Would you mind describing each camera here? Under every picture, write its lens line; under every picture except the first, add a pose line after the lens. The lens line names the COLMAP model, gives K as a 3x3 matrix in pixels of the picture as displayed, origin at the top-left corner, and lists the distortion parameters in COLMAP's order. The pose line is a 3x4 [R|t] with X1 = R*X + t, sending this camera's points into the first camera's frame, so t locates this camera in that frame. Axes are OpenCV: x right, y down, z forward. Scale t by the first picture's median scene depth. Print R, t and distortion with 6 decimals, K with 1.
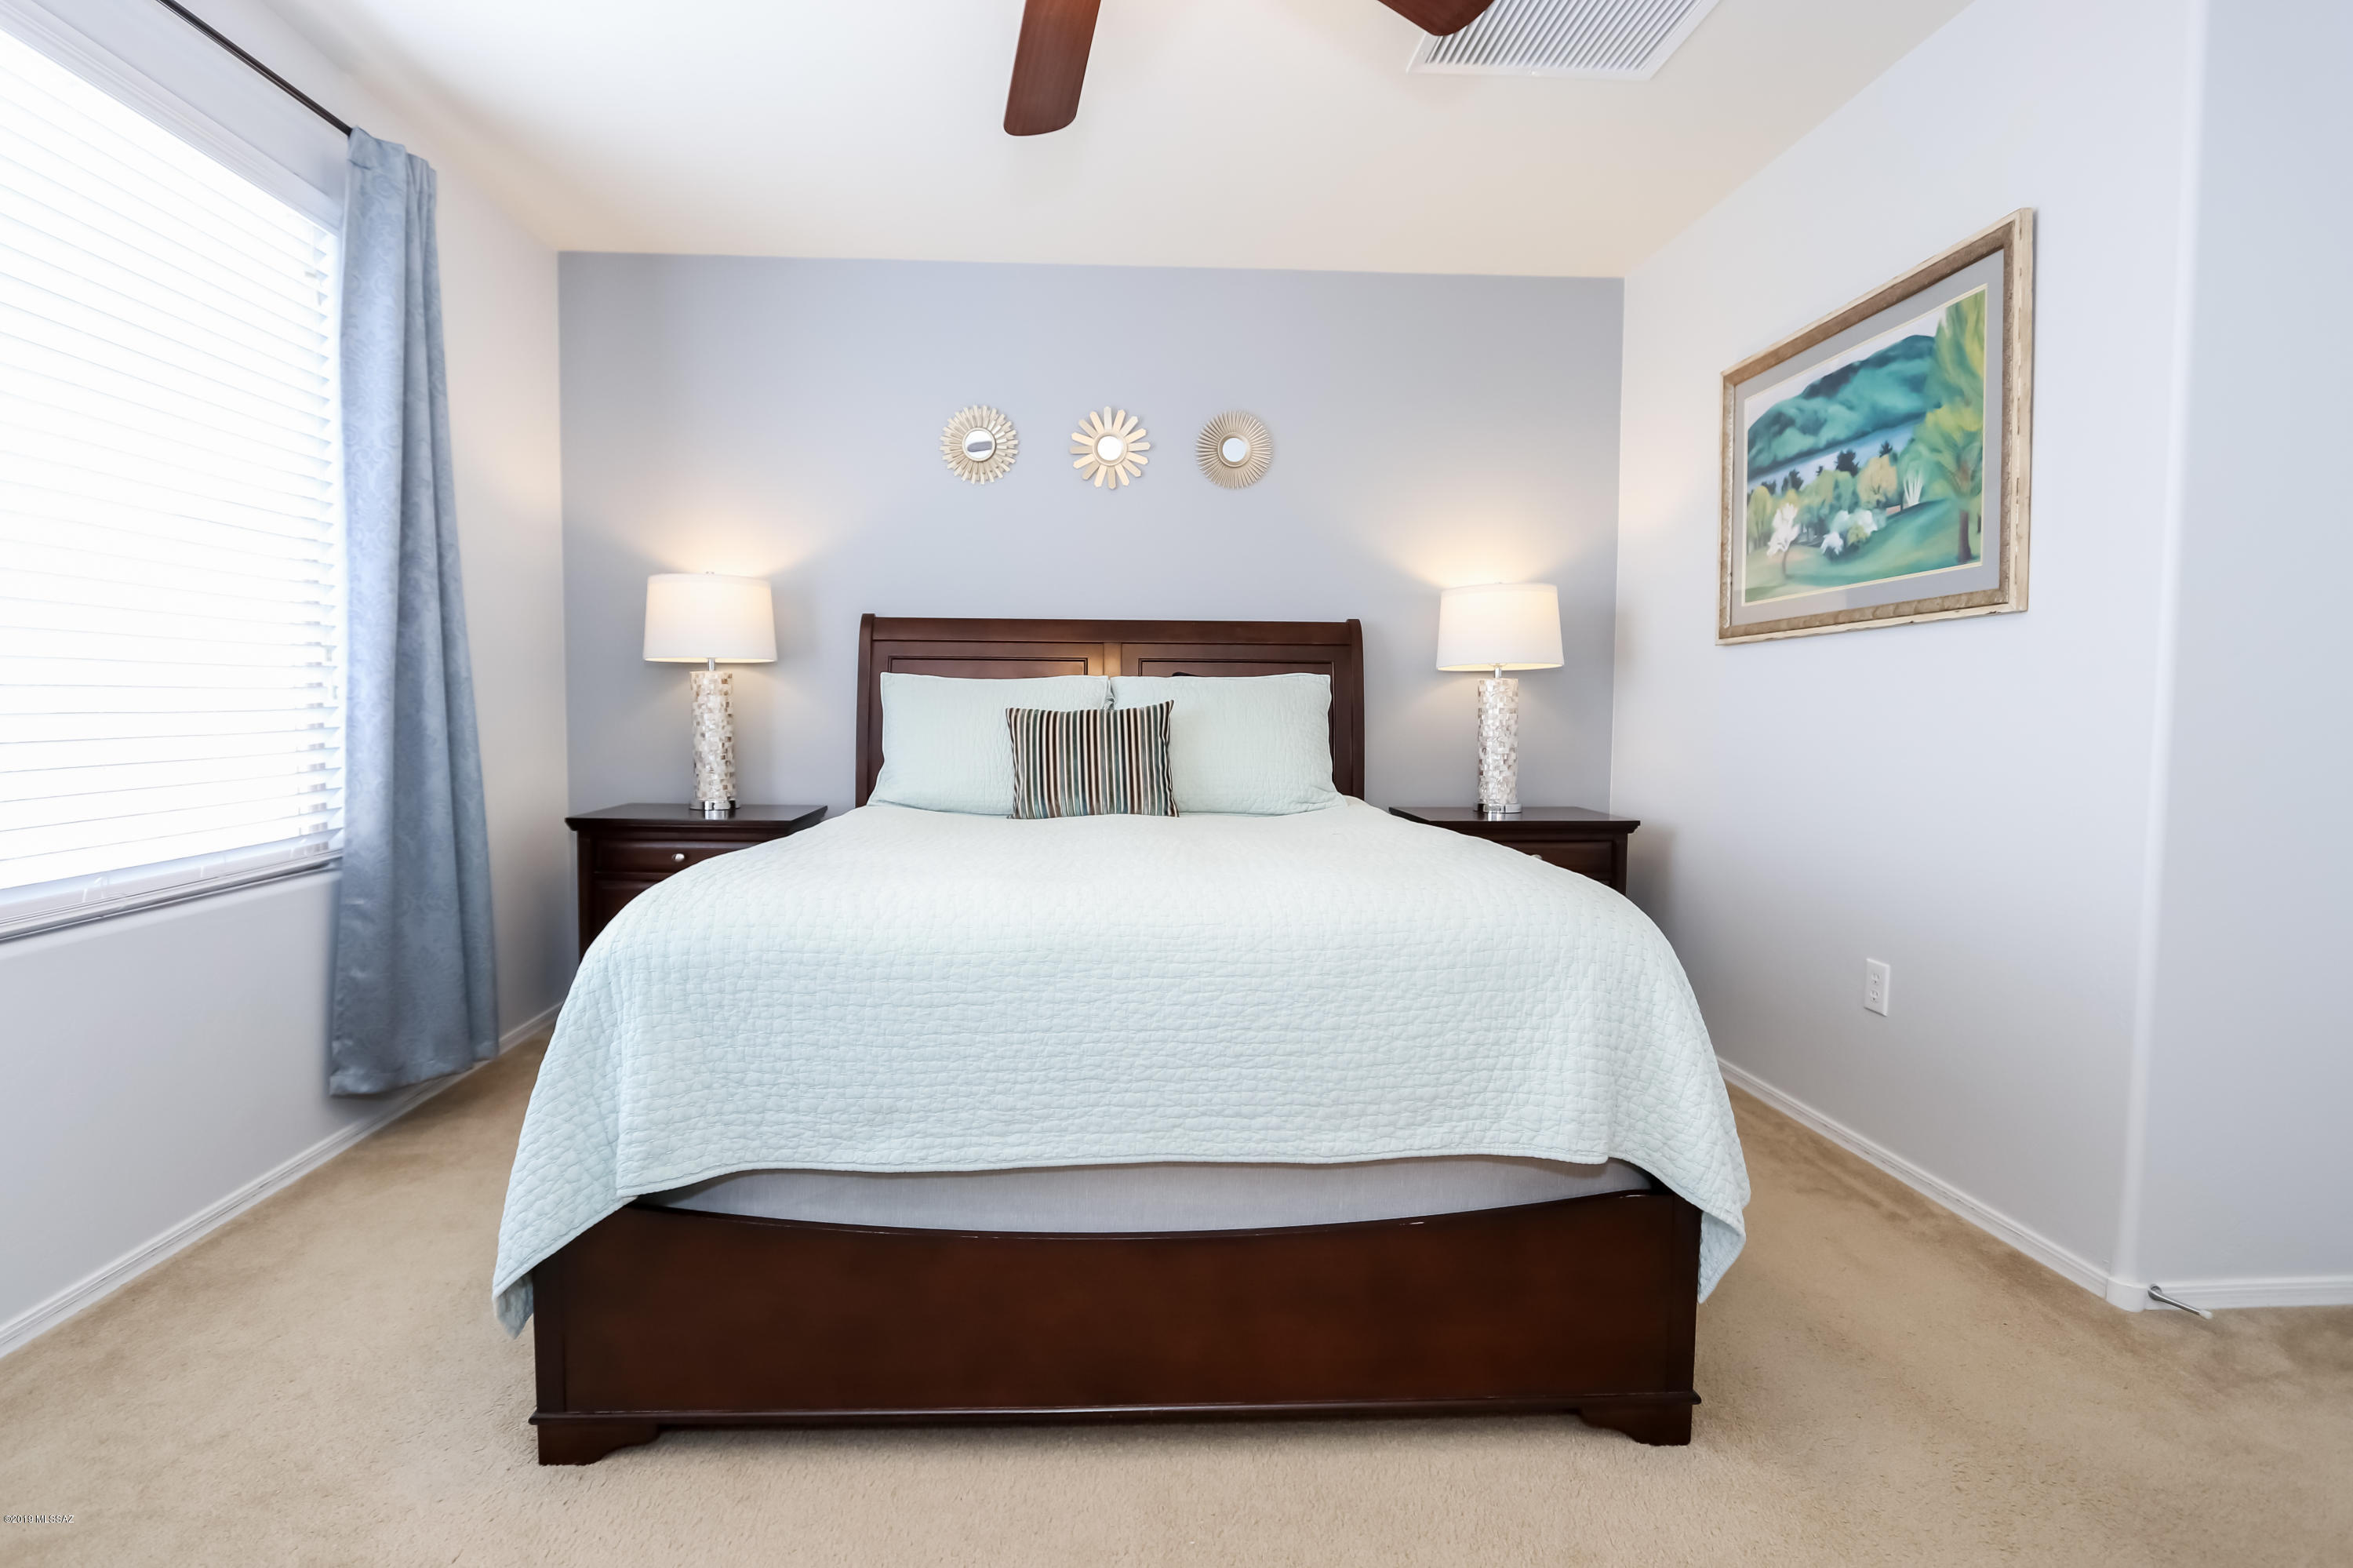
lens RADIAL K [[1086.7, 0, 1139.5], [0, 1086.7, 767.4], [0, 0, 1]] dist [-0.015858, 0.001518]
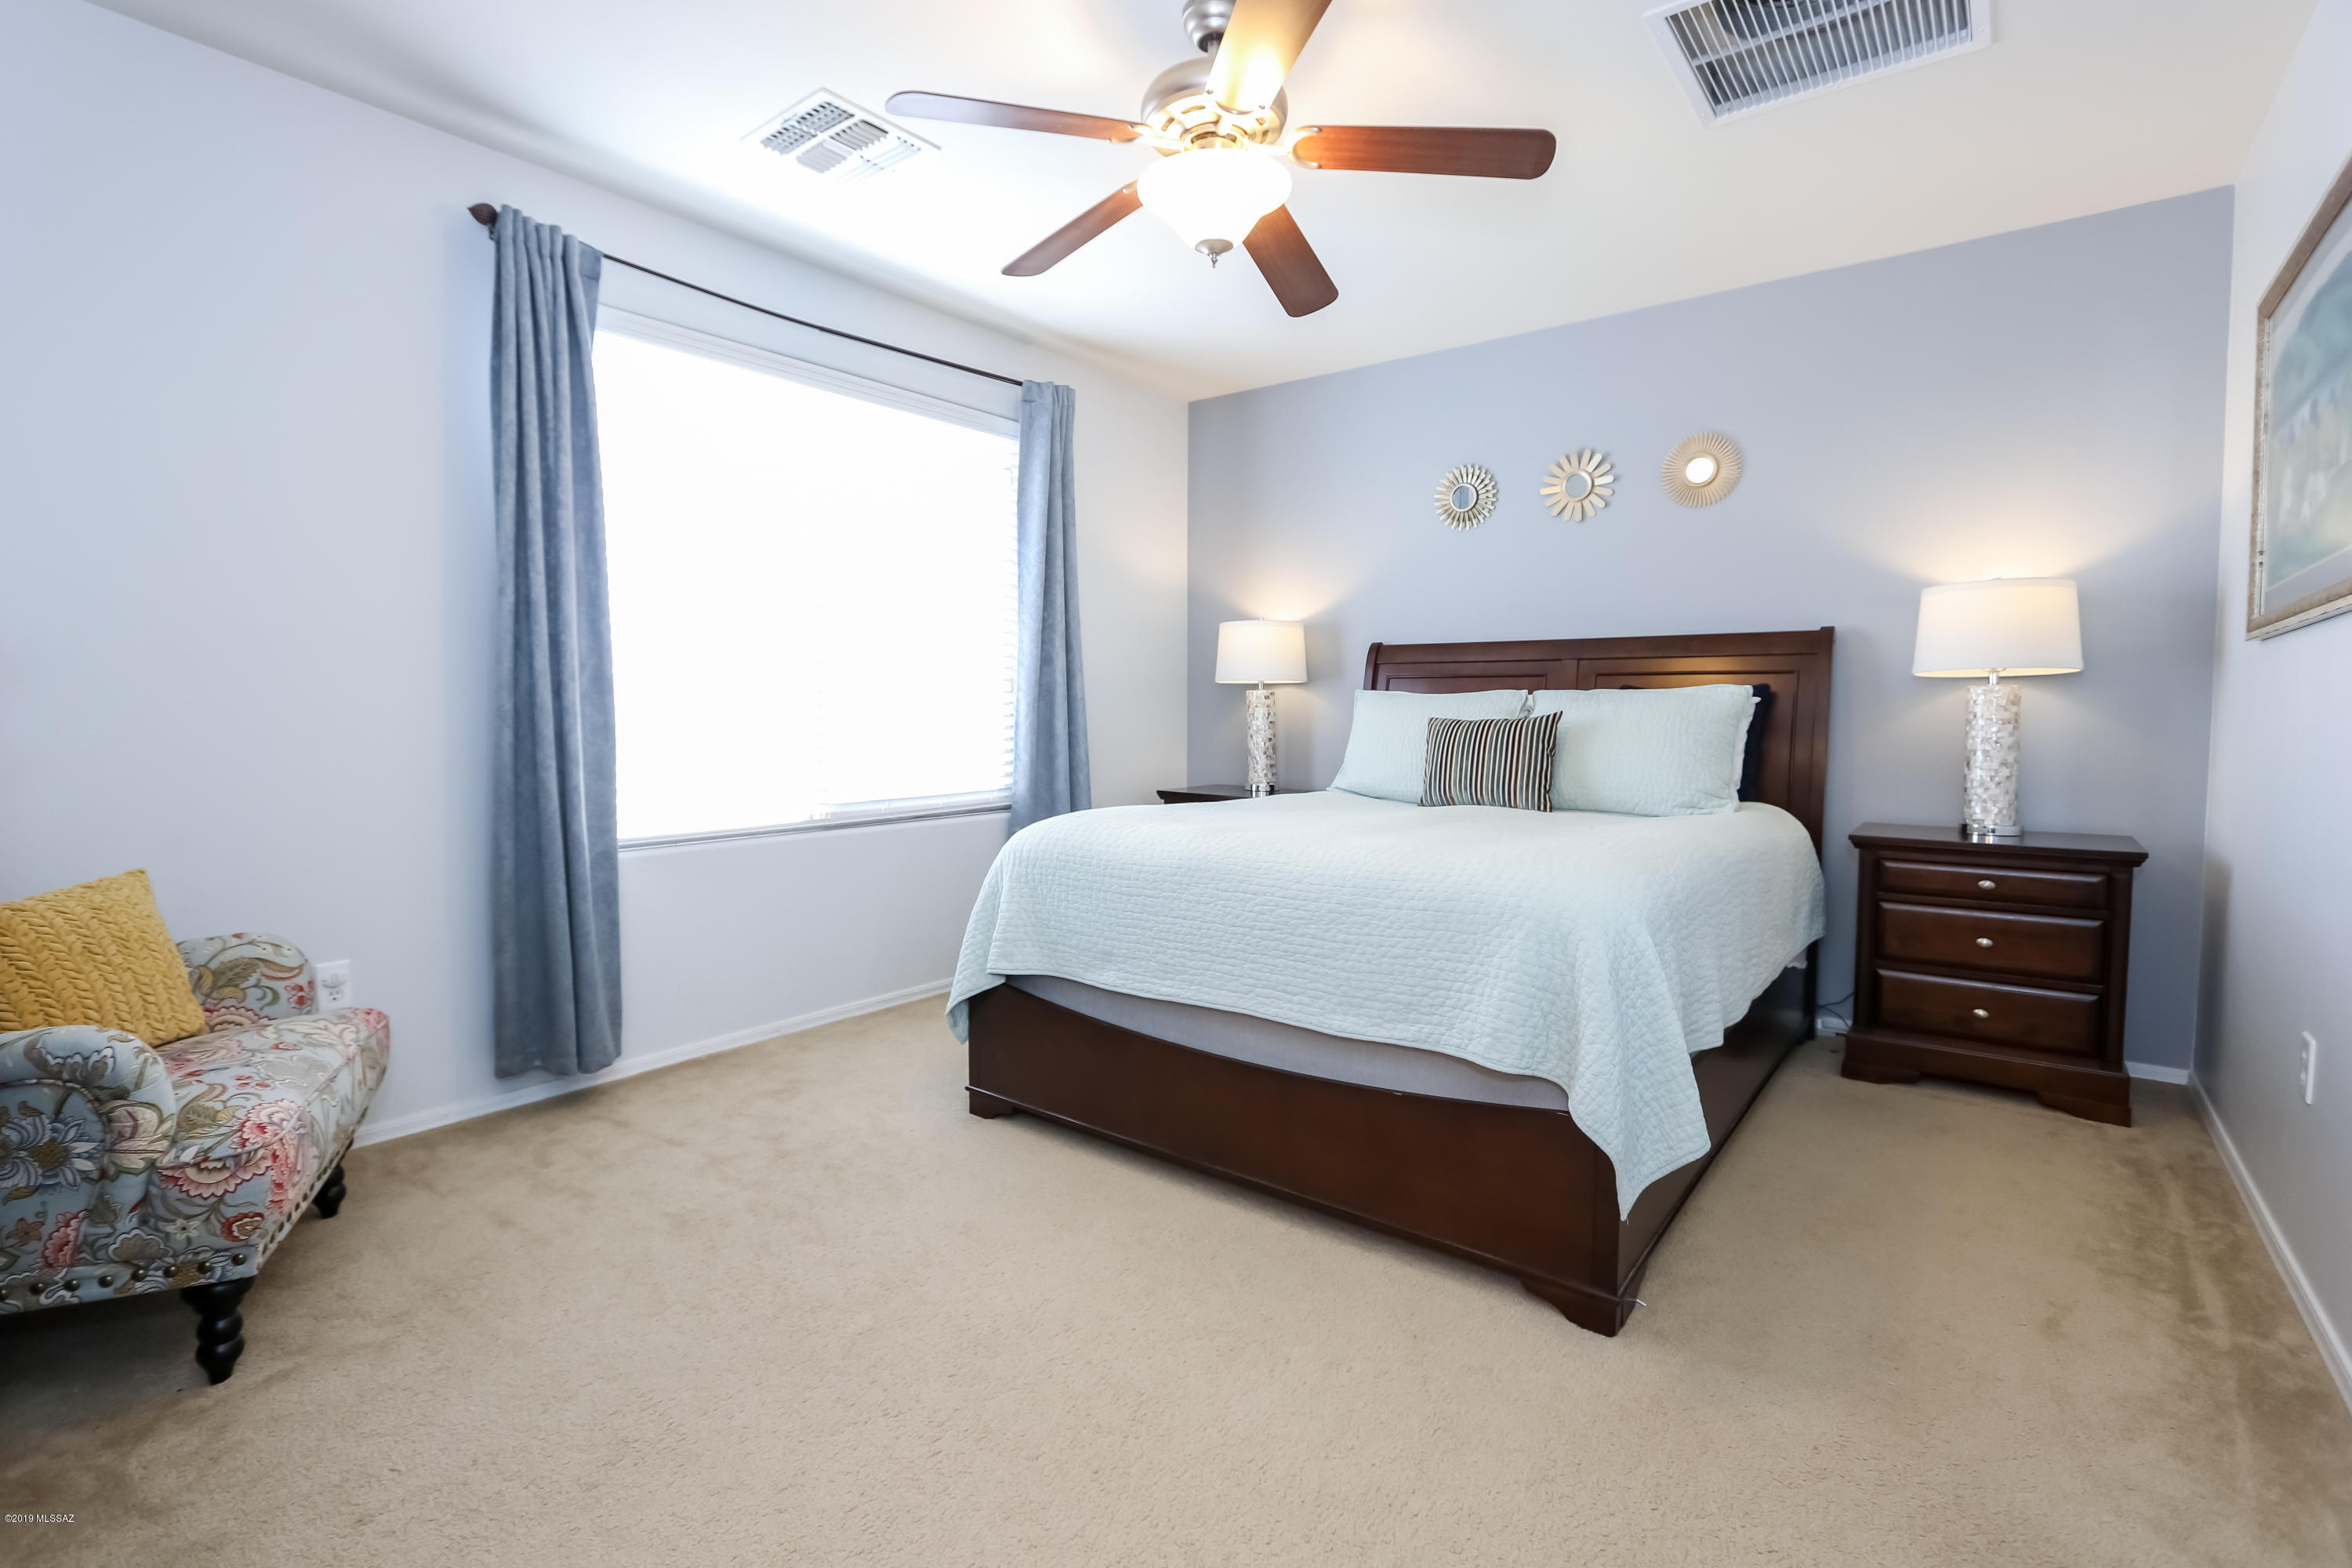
lens RADIAL K [[1079.5, 0, 1229.1], [0, 1079.5, 771.6], [0, 0, 1]] dist [-0.009643, 0.000746]
pose [[0.781841, 0.032826, -0.622613, 0.511348], [-0.034897, 0.999352, 0.008868, 0.004539], [0.622500, 0.014794, 0.782480, -0.114721]]
